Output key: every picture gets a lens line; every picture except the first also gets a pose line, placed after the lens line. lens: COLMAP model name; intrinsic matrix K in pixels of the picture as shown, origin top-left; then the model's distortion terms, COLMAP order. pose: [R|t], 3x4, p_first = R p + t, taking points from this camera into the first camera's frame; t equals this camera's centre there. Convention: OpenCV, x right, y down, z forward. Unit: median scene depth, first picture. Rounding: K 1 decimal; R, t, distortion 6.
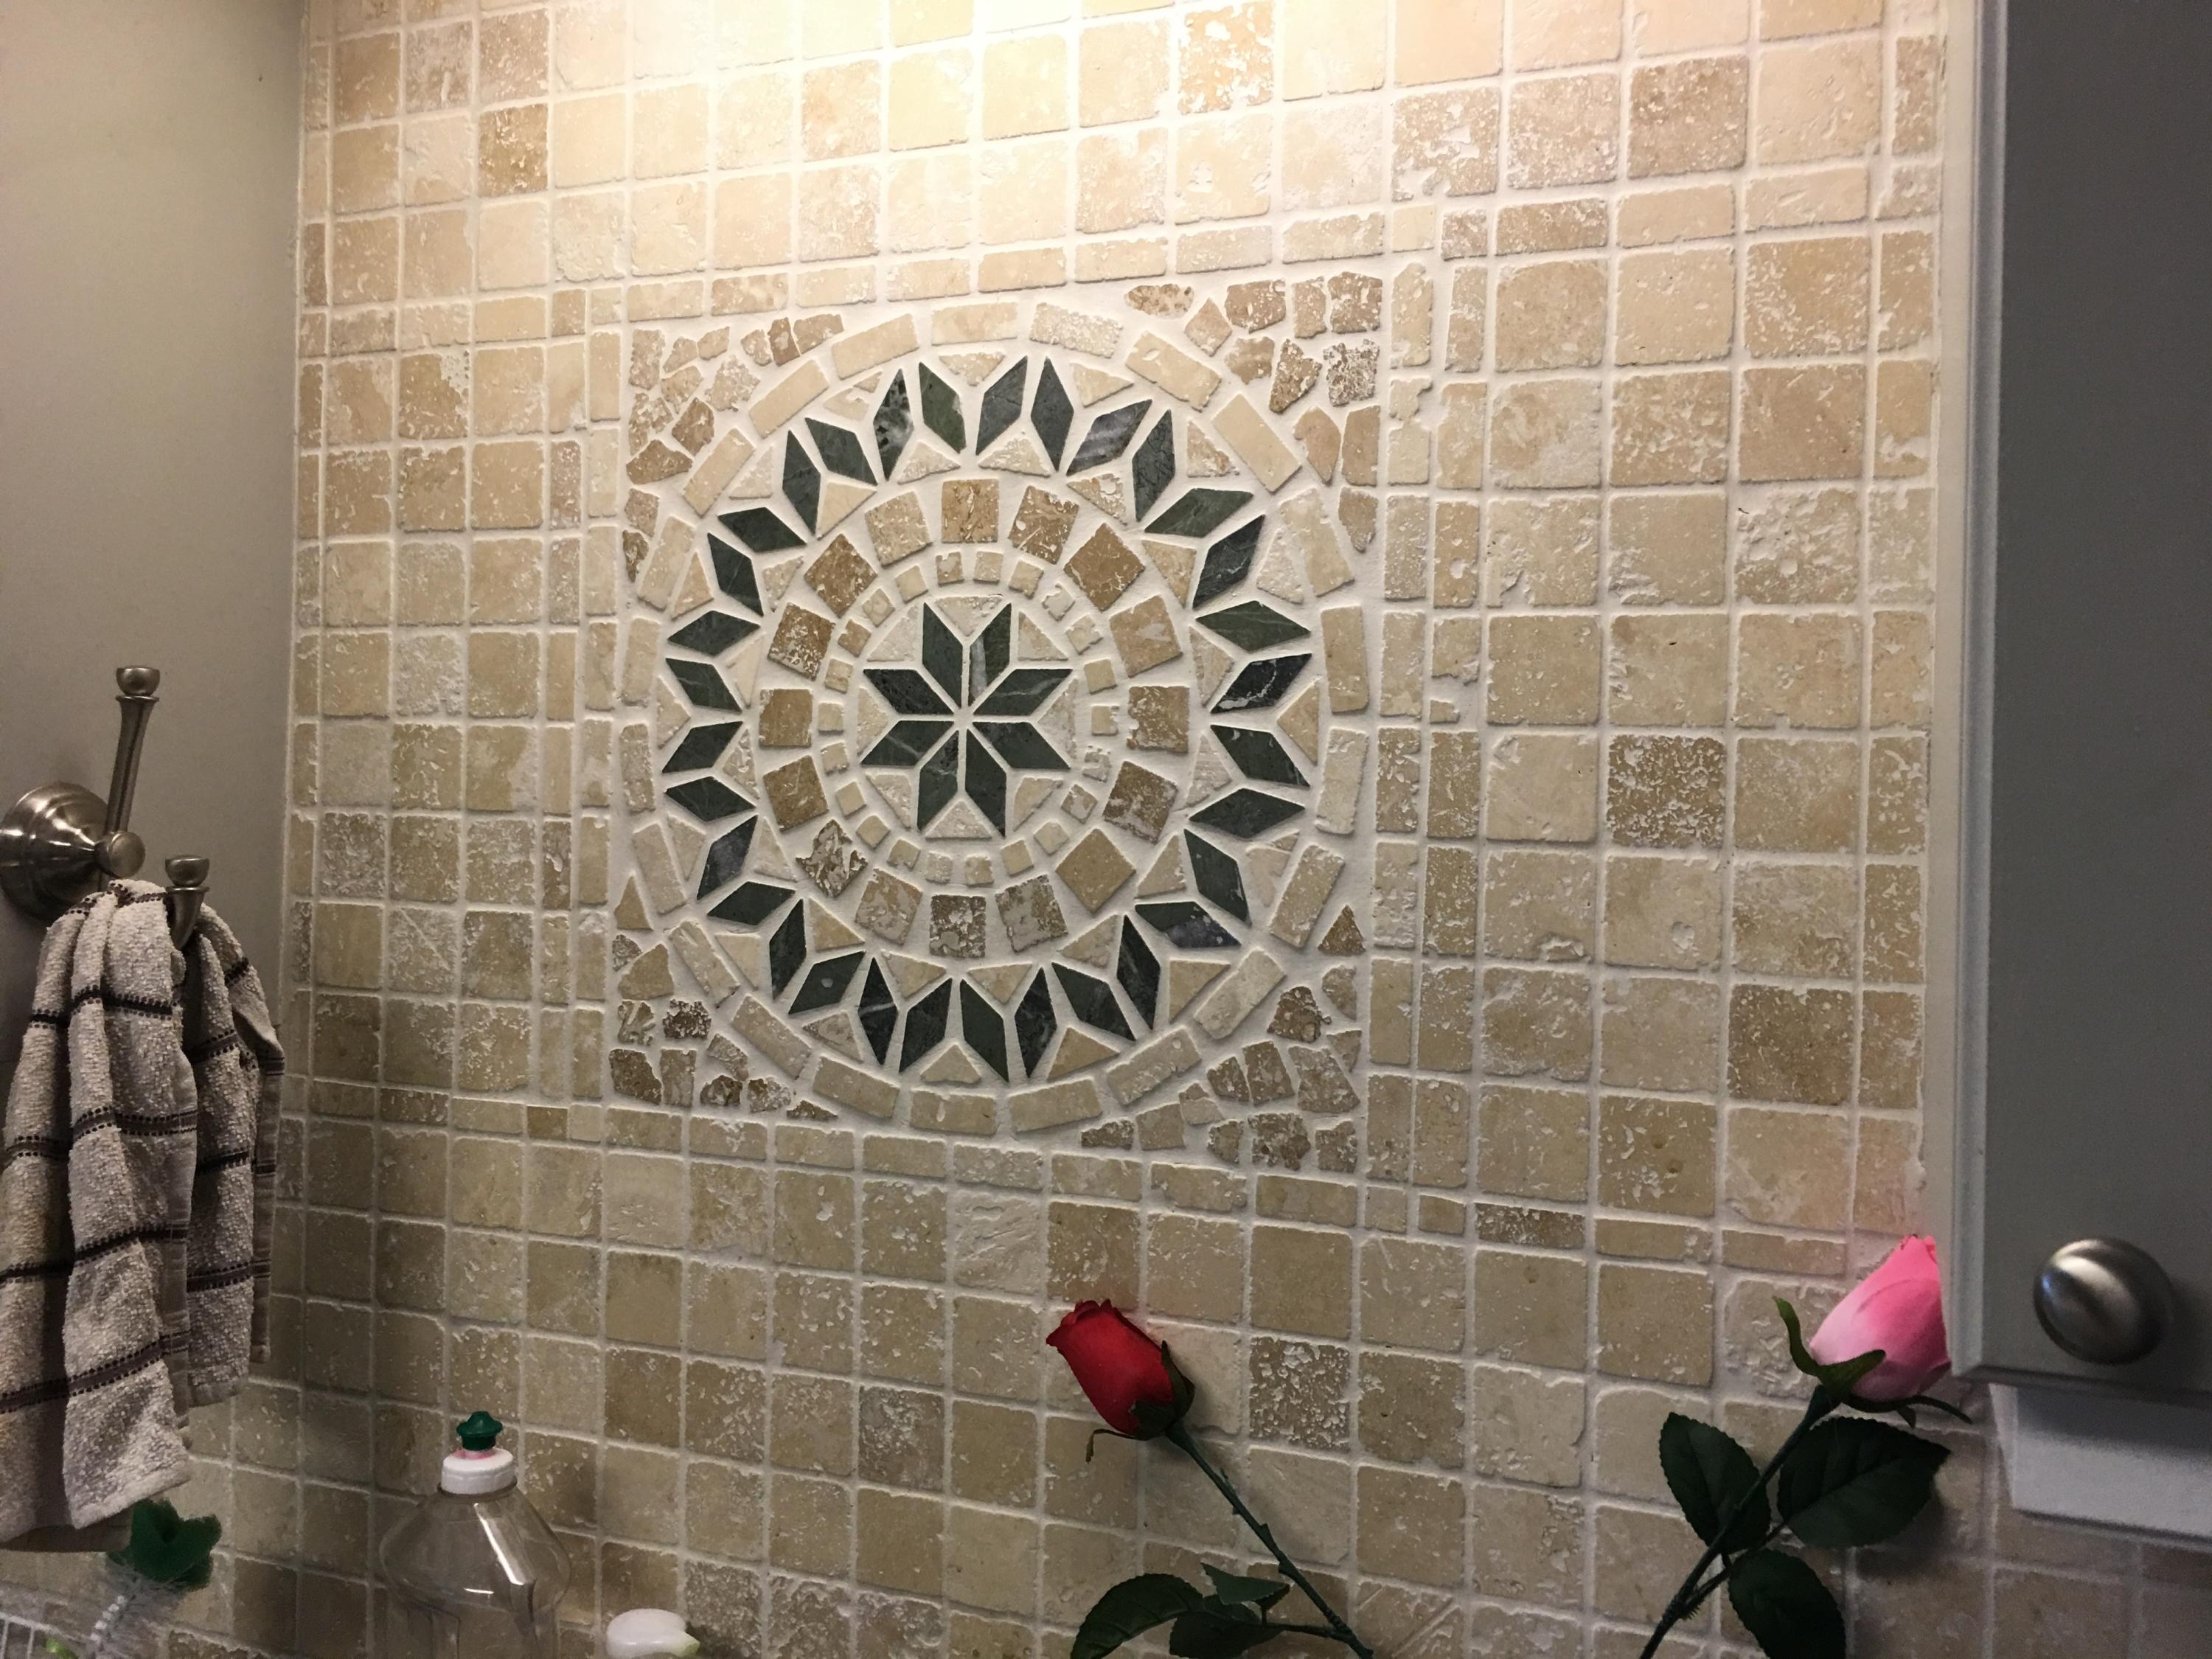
lens RADIAL K [[1899.4, 0, 1097.3], [0, 1899.4, 806.2], [0, 0, 1]] dist [0.054225, -0.060170]
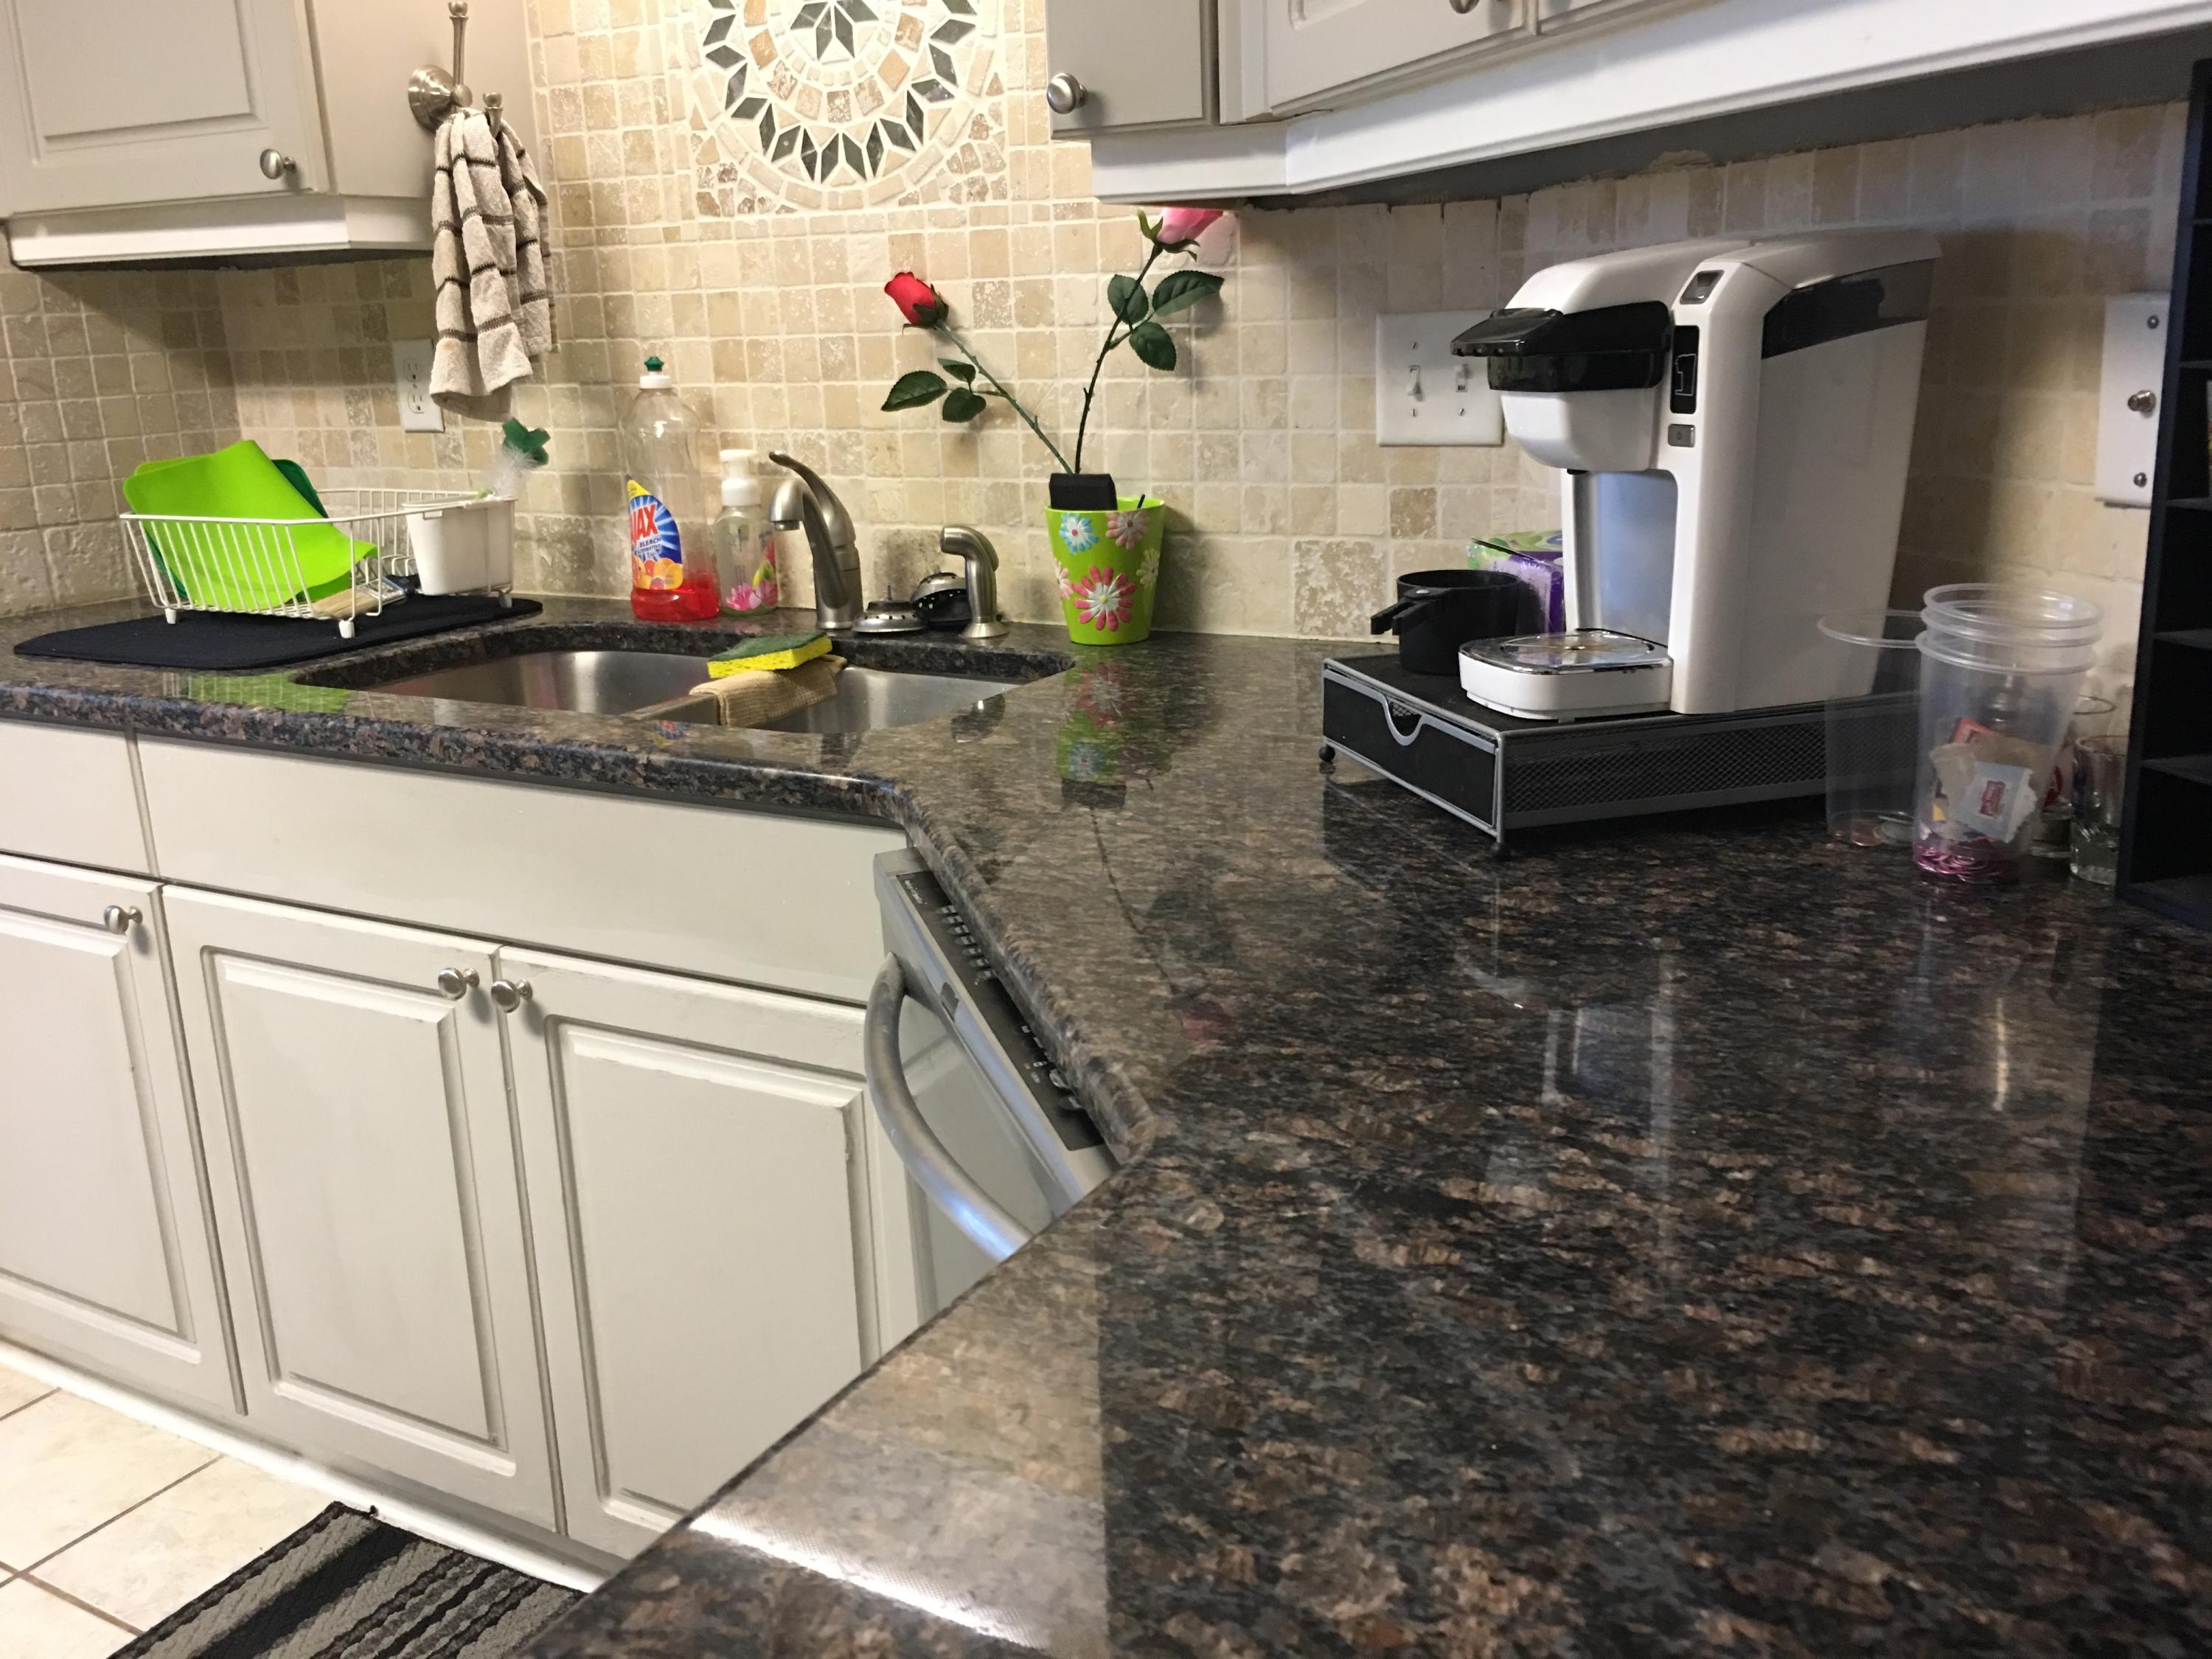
lens RADIAL K [[1899.4, 0, 1123.5], [0, 1899.4, 835.2], [0, 0, 1]] dist [0.054225, -0.060170]
pose [[0.991911, -0.020133, -0.125325, 0.494759], [0.052340, 0.964369, 0.259331, 0.311956], [0.115638, -0.263793, 0.957623, -1.228795]]
